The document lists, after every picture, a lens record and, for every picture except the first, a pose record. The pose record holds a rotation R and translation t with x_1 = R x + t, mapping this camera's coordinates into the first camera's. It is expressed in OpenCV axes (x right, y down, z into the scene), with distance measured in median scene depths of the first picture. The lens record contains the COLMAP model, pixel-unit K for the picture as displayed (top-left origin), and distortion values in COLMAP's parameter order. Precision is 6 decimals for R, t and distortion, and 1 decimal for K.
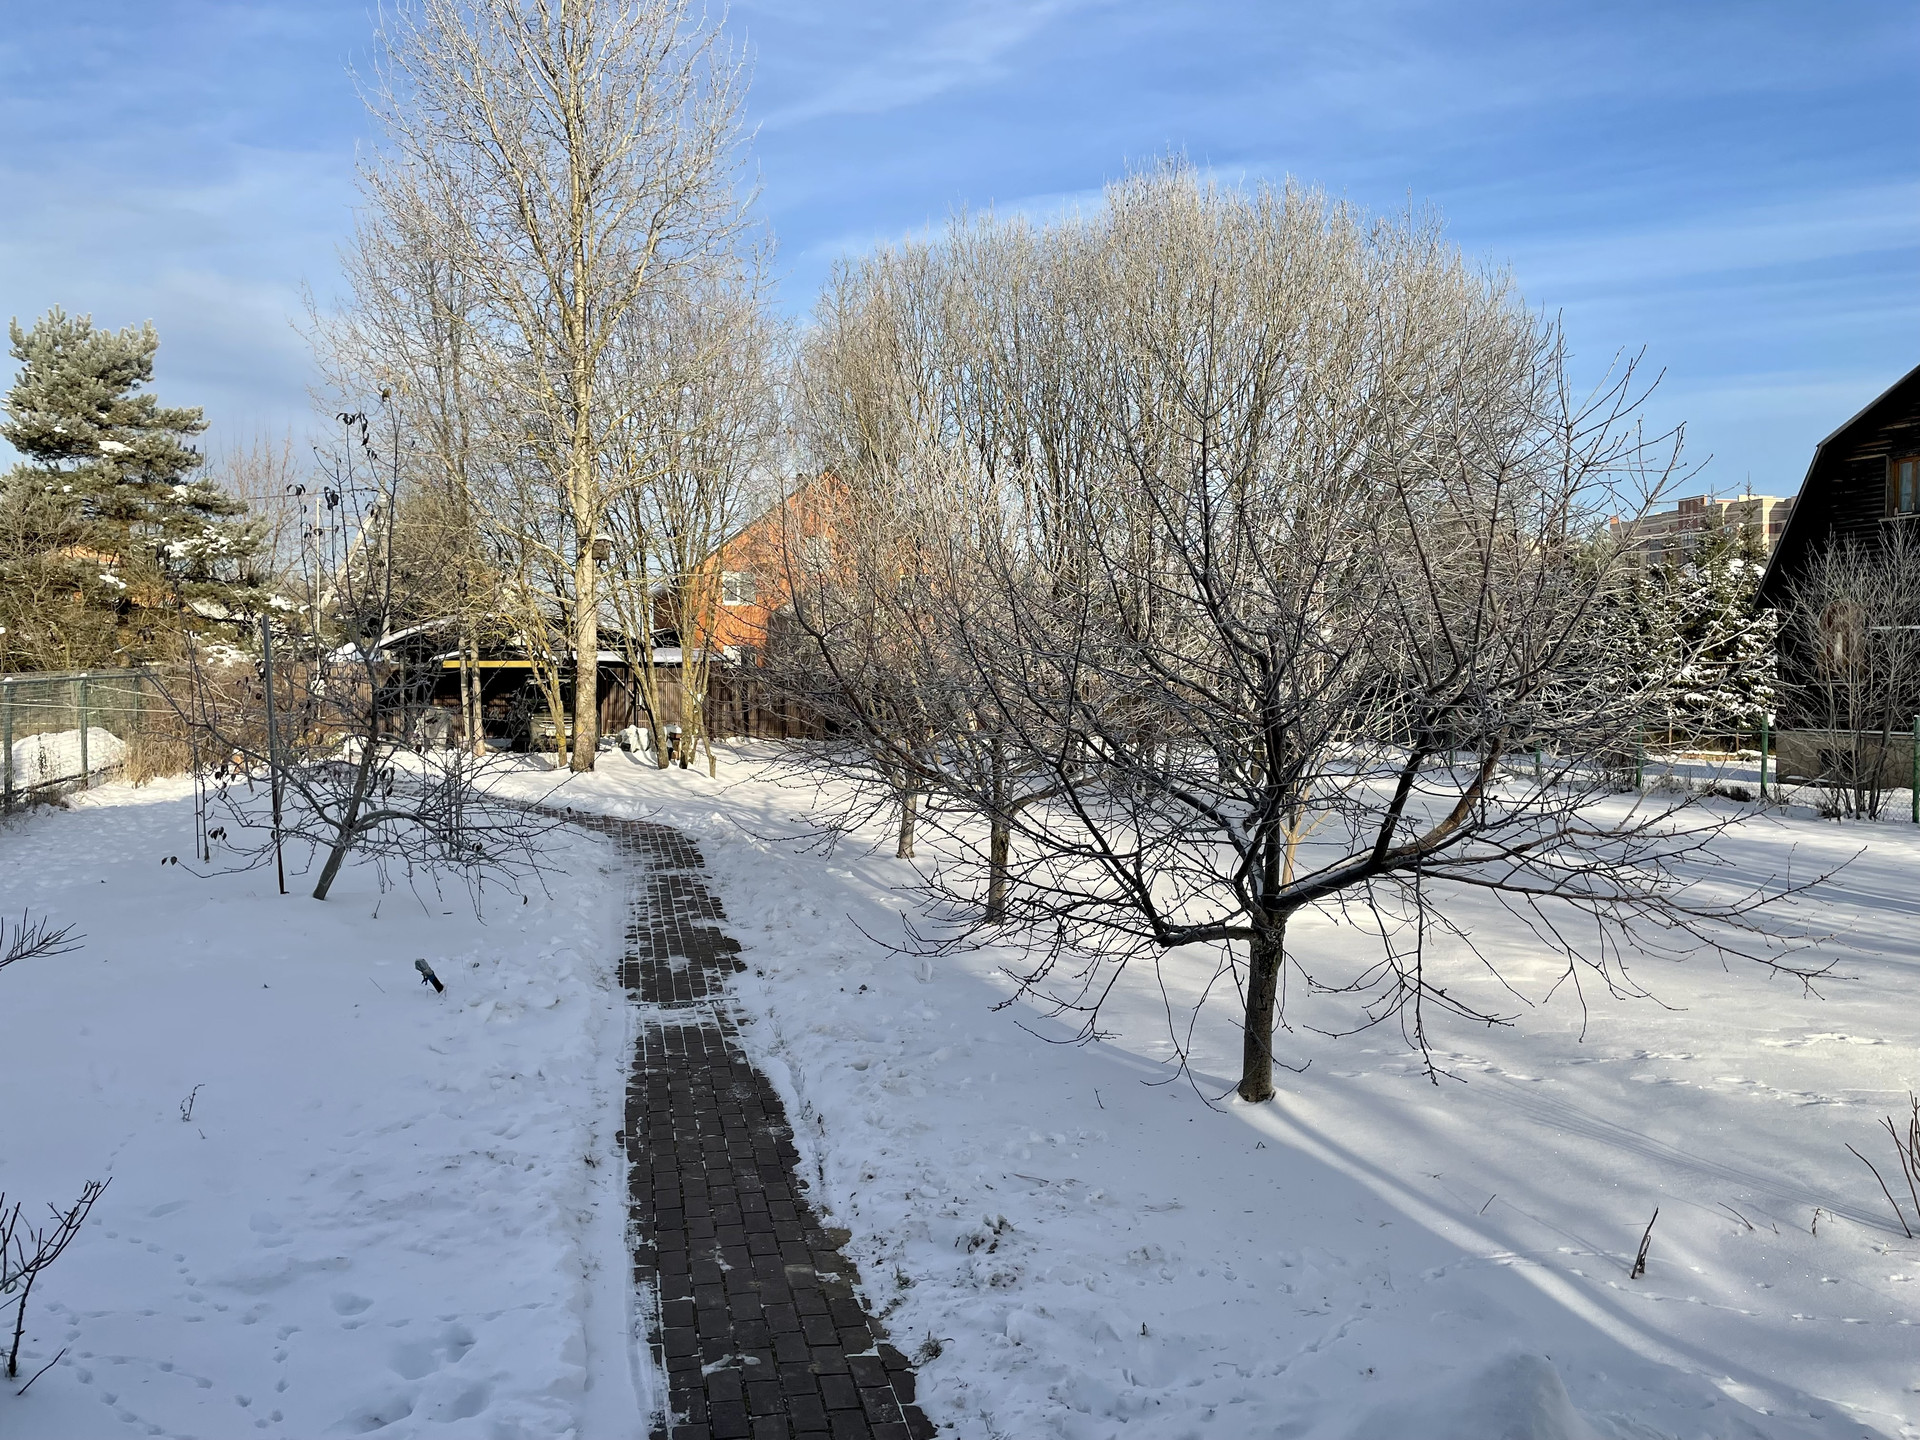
lens RADIAL K [[1451.3, 0, 950.8], [0, 1451.3, 715.8], [0, 0, 1]] dist [0.052532, -0.037324]
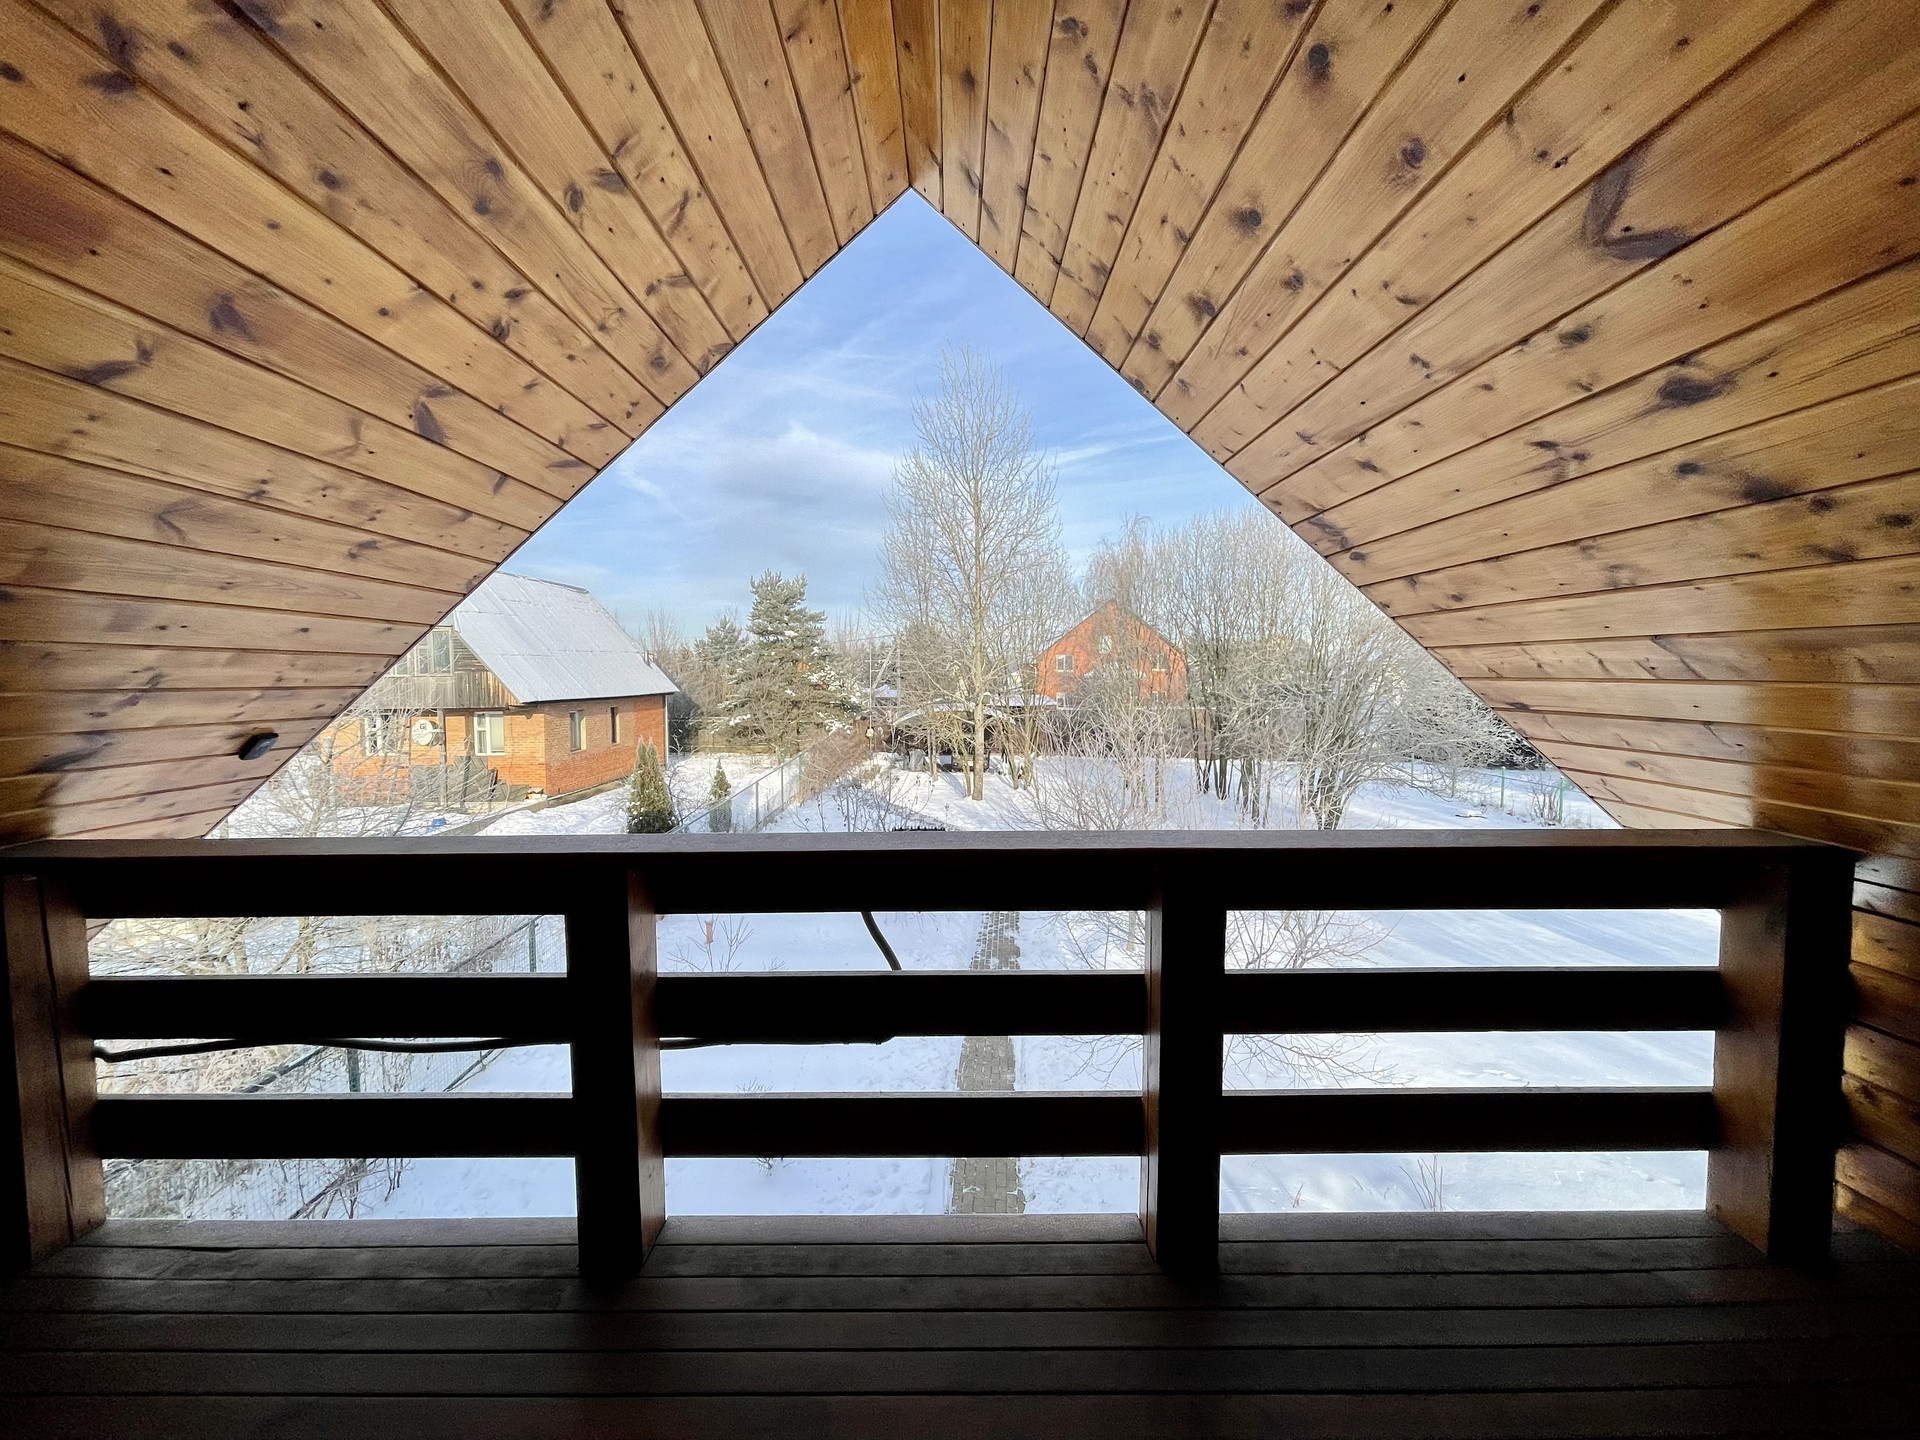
lens RADIAL K [[772.9, 0, 957.0], [0, 772.9, 720.4], [0, 0, 1]] dist [-0.004812, 0.000343]
pose [[0.954722, 0.014746, -0.297133, 0.045978], [-0.000978, 0.998921, 0.046434, -0.100038], [0.297497, -0.044041, 0.953706, -0.089280]]
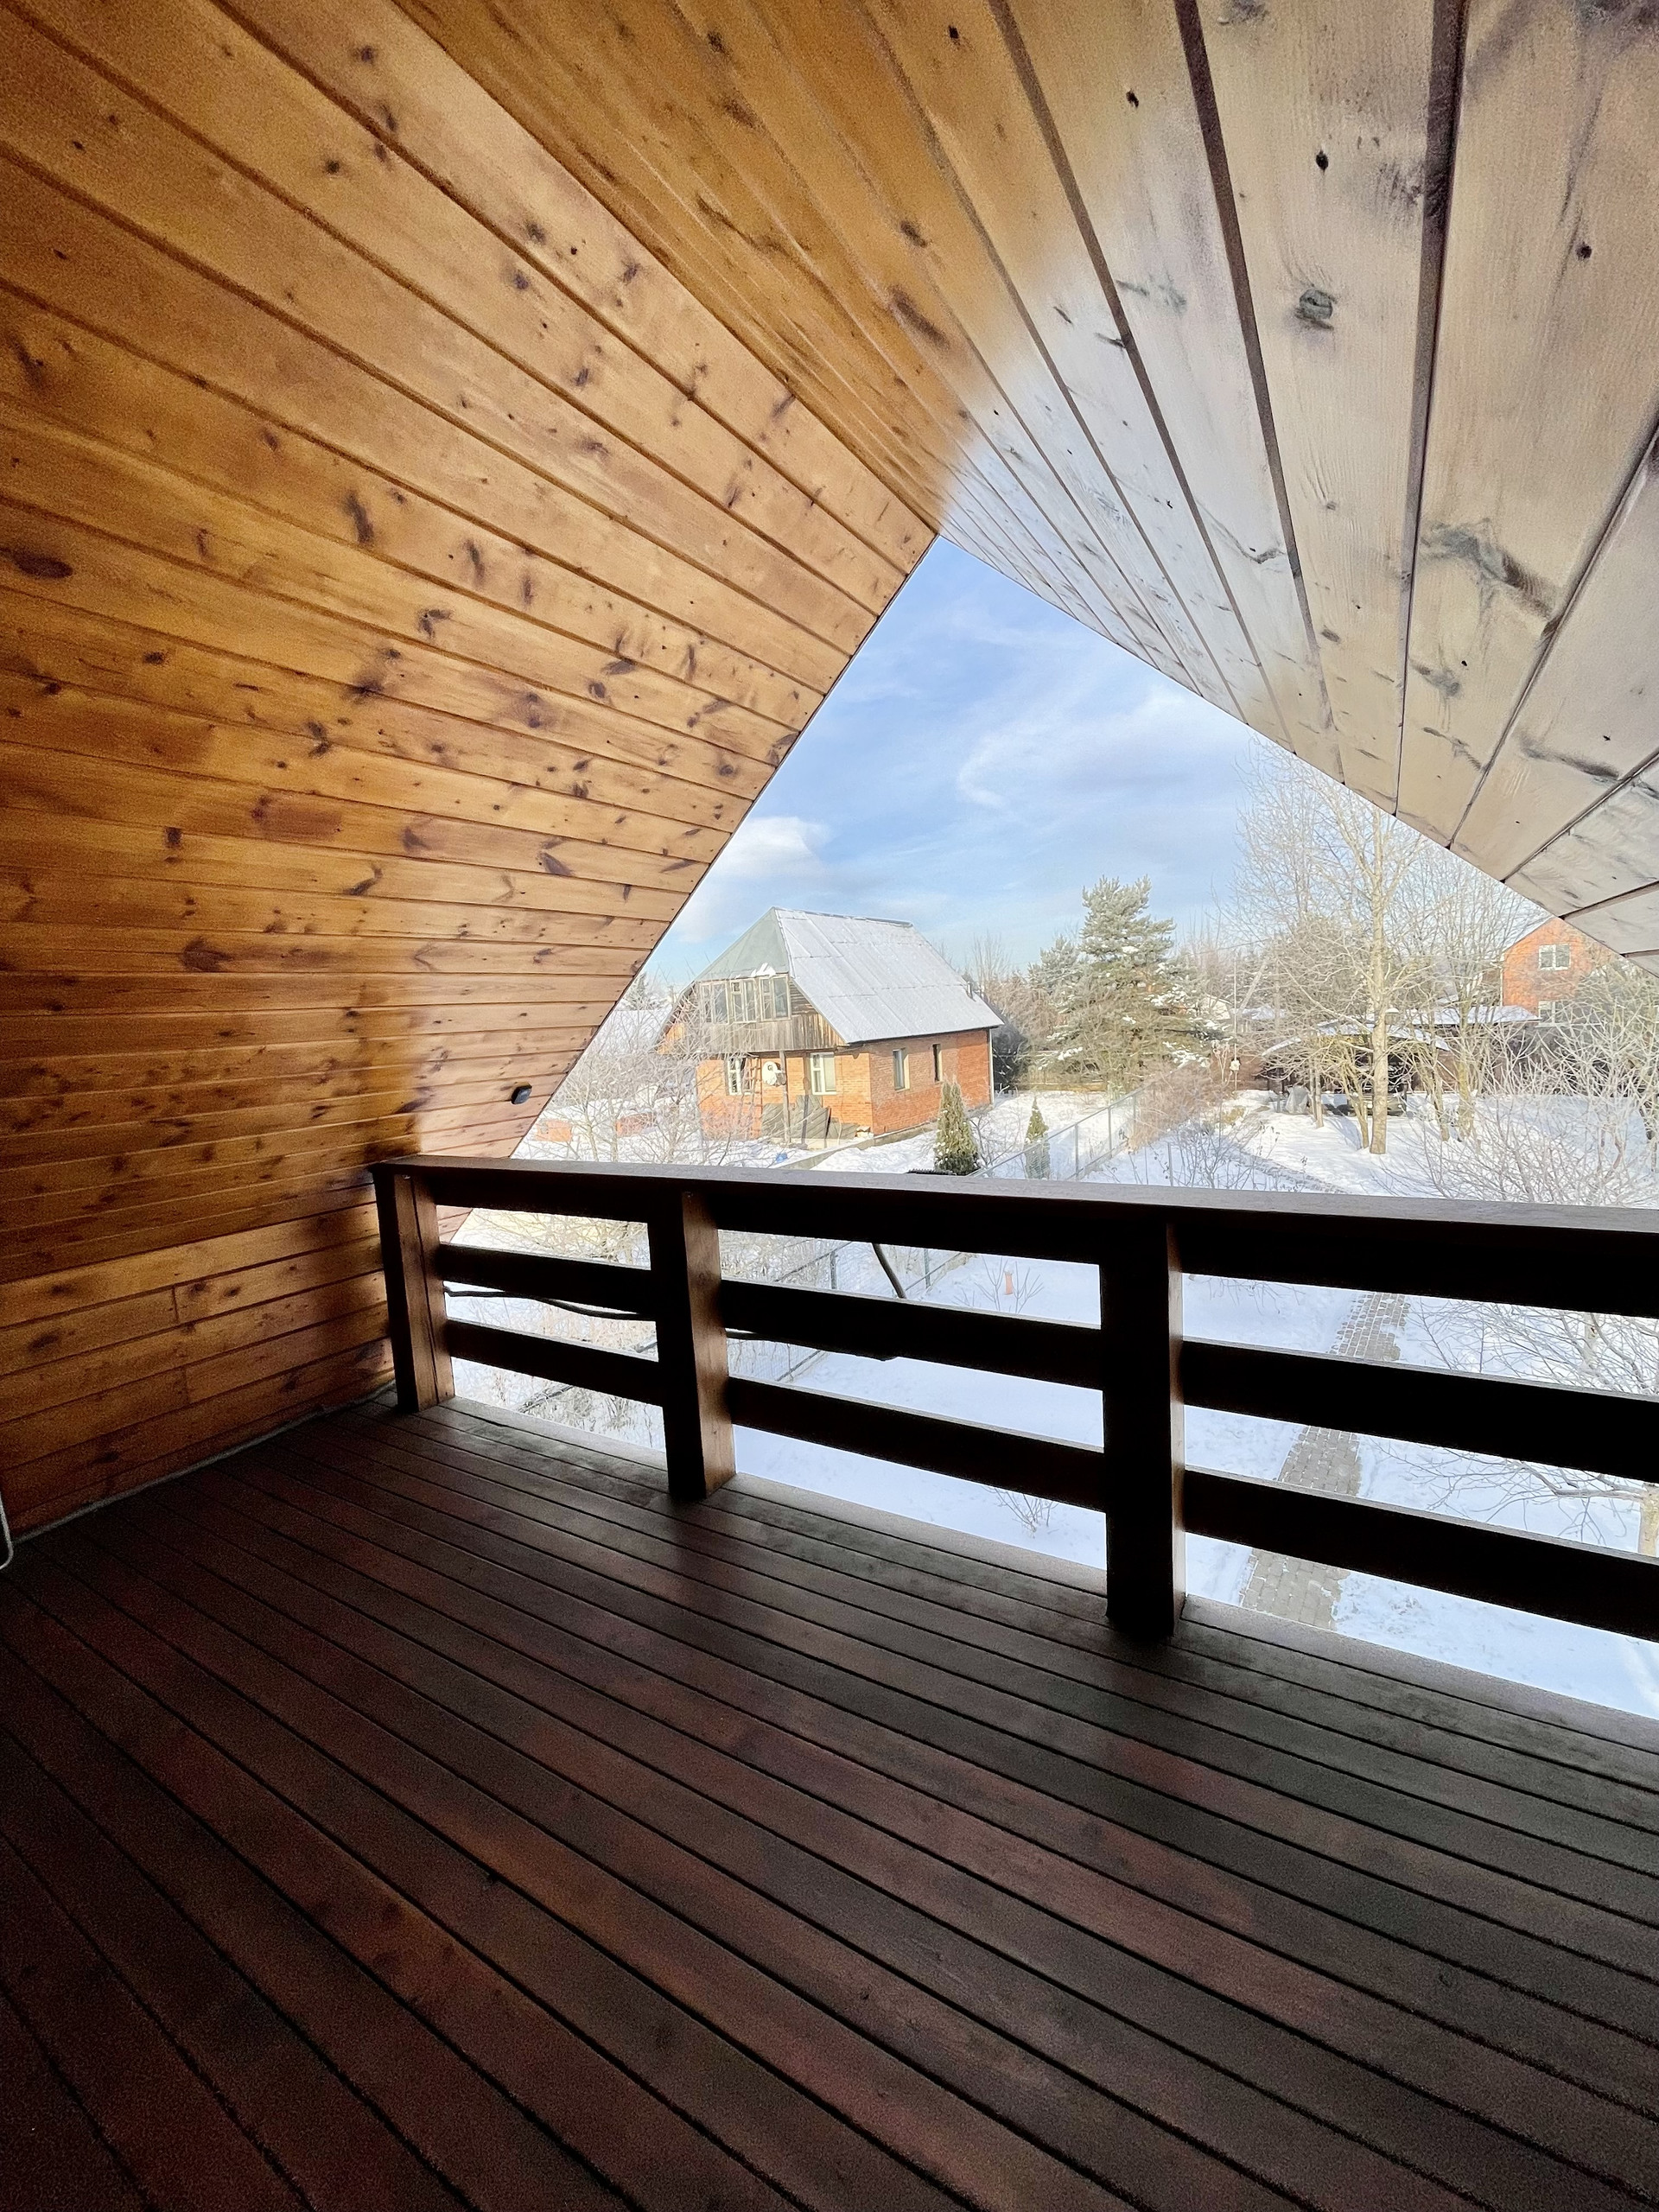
lens RADIAL K [[890.5, 0, 833.5], [0, 890.5, 1104.5], [0, 0, 1]] dist [-0.004812, 0.000343]
pose [[0.652542, 0.035702, -0.756911, 0.078329], [0.050125, 0.994668, 0.090130, -0.101505], [0.756093, -0.096754, 0.647273, -0.085818]]
